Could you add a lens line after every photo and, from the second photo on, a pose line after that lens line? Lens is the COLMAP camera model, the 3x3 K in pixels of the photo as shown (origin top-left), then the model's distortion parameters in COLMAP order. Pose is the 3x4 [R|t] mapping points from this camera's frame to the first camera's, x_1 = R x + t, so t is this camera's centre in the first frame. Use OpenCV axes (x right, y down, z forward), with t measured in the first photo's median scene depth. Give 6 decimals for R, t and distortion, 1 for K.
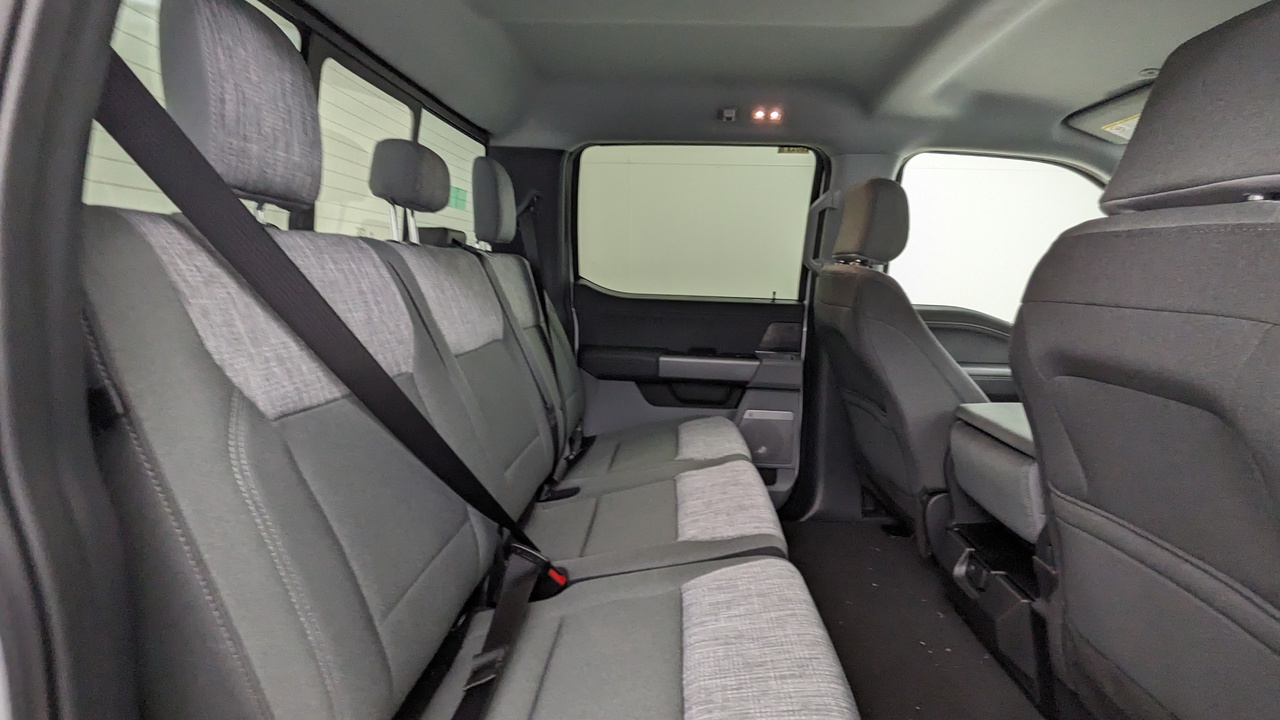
lens RADIAL K [[609.6, 0, 646.1], [0, 609.6, 361.4], [0, 0, 1]] dist [0.004301, -0.001278]
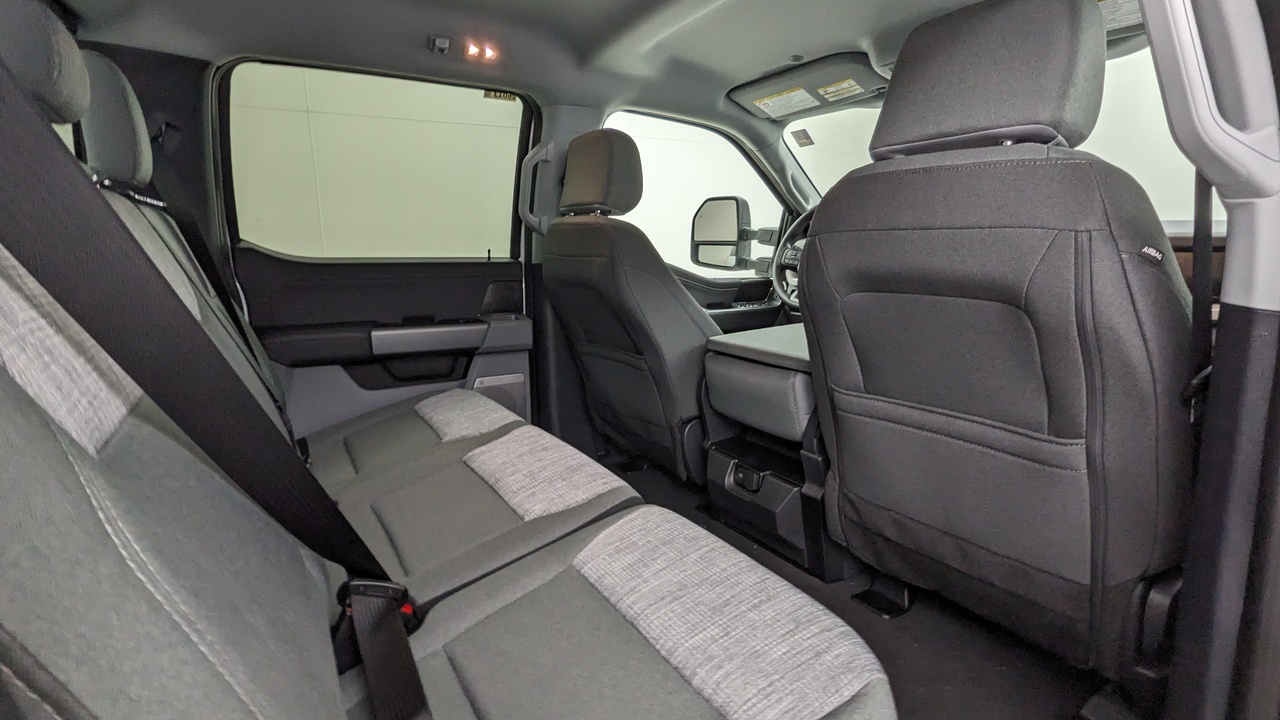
lens RADIAL K [[609.6, 0, 644.1], [0, 609.6, 357.4], [0, 0, 1]] dist [0.004301, -0.001278]
pose [[0.822005, -0.131901, 0.553995, -0.195059], [0.107888, 0.991259, 0.075928, 0.007092], [-0.559168, -0.002644, 0.829050, 0.123695]]
